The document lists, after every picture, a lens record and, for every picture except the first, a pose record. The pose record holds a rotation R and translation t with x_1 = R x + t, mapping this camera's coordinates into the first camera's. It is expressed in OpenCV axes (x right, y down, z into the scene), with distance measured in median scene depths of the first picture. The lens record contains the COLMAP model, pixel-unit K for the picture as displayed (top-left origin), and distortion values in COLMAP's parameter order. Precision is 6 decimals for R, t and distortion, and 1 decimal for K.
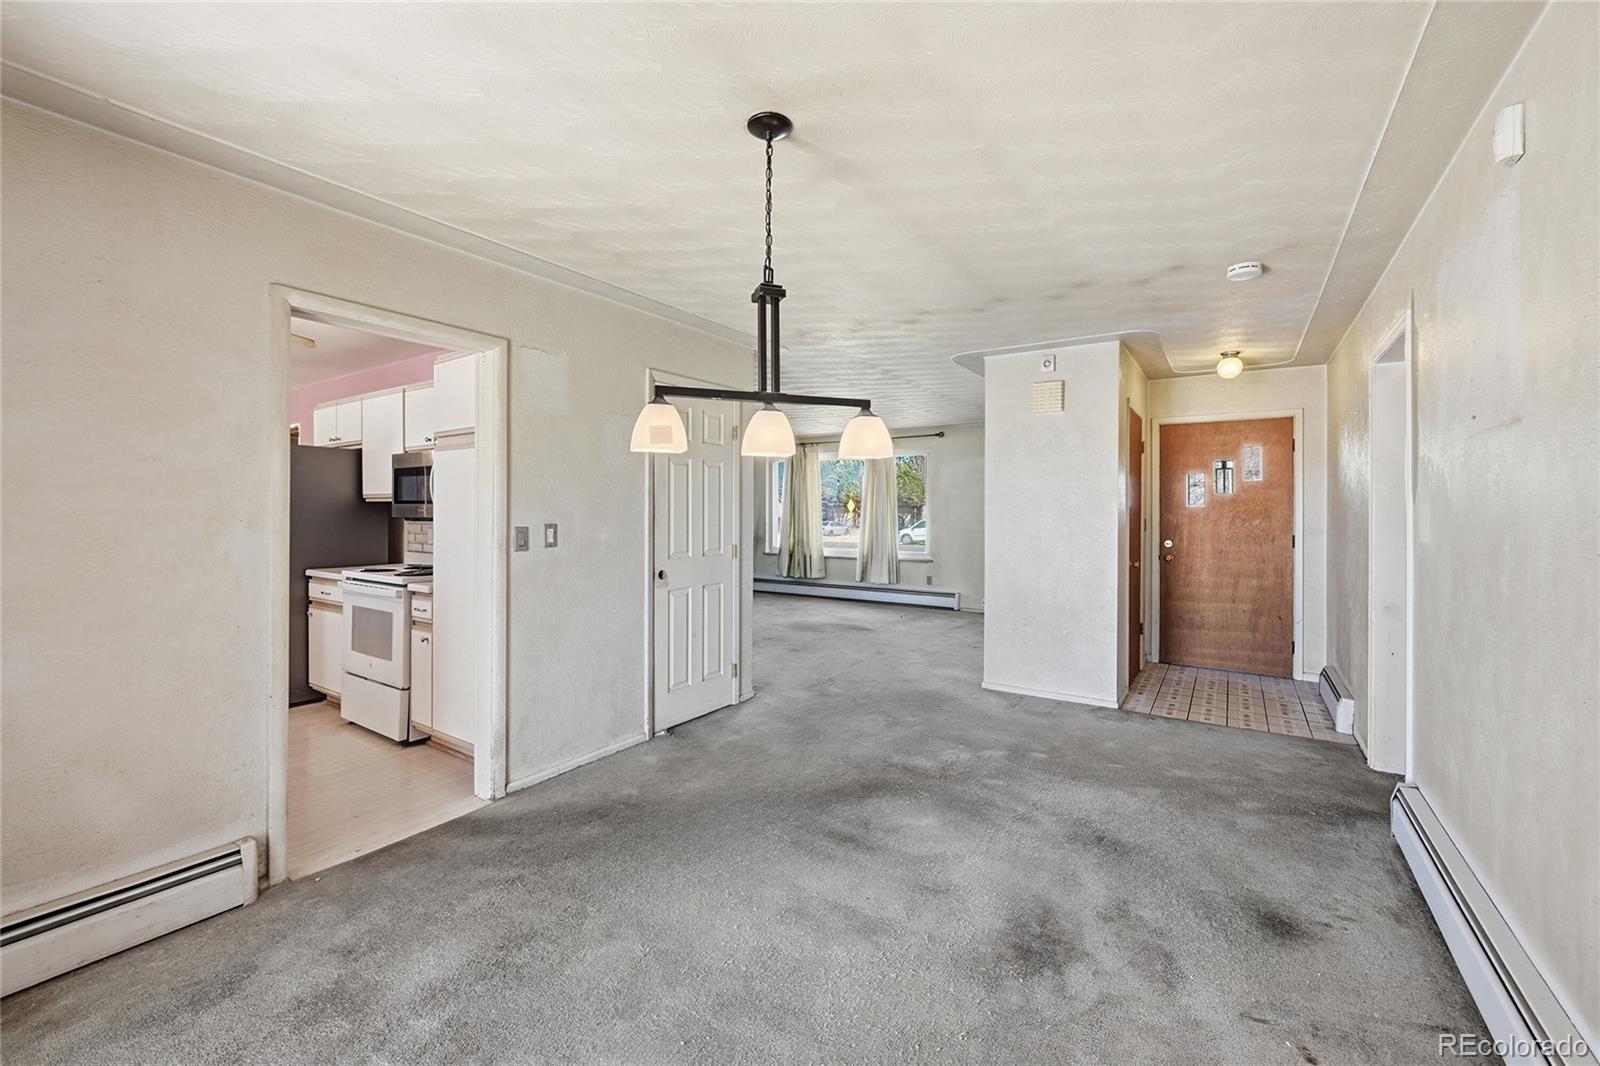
lens RADIAL K [[643.5, 0, 804.0], [0, 643.5, 517.9], [0, 0, 1]] dist [-0.001373, -0.000129]
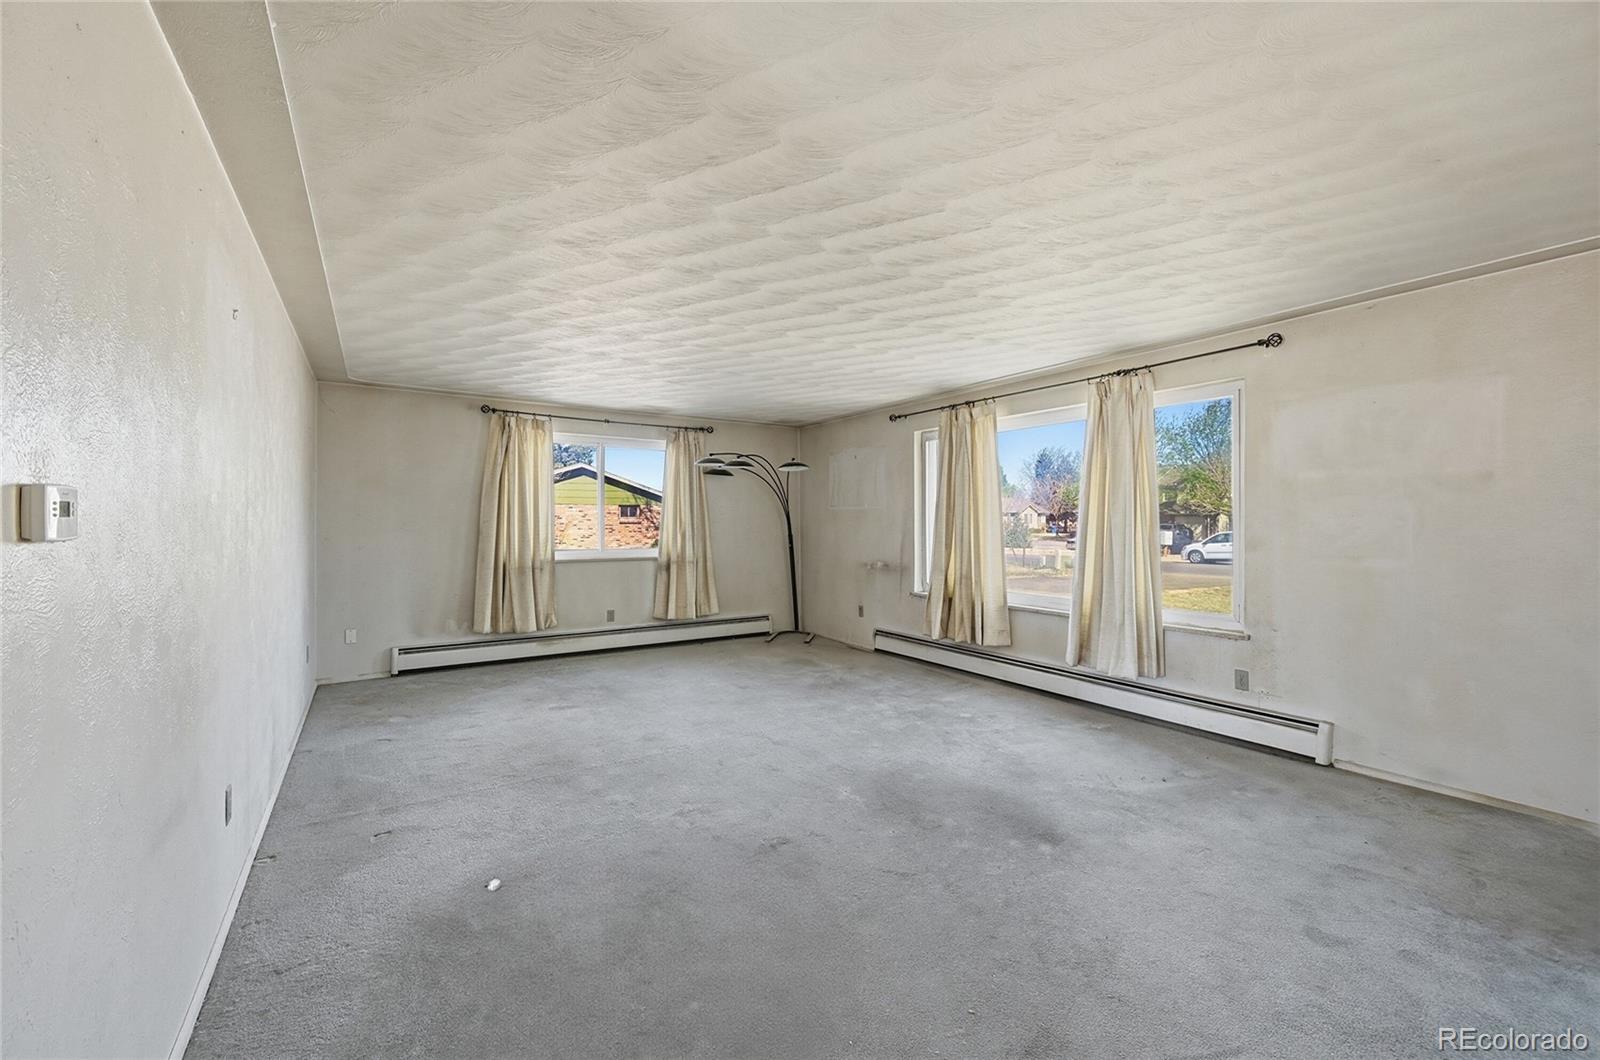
lens RADIAL K [[643.5, 0, 799.1], [0, 643.5, 523.7], [0, 0, 1]] dist [-0.001373, -0.000129]
pose [[0.922757, -0.002990, -0.385370, 0.083054], [-0.000376, 0.999962, -0.008659, -0.005367], [0.385381, 0.008135, 0.922722, 0.465624]]
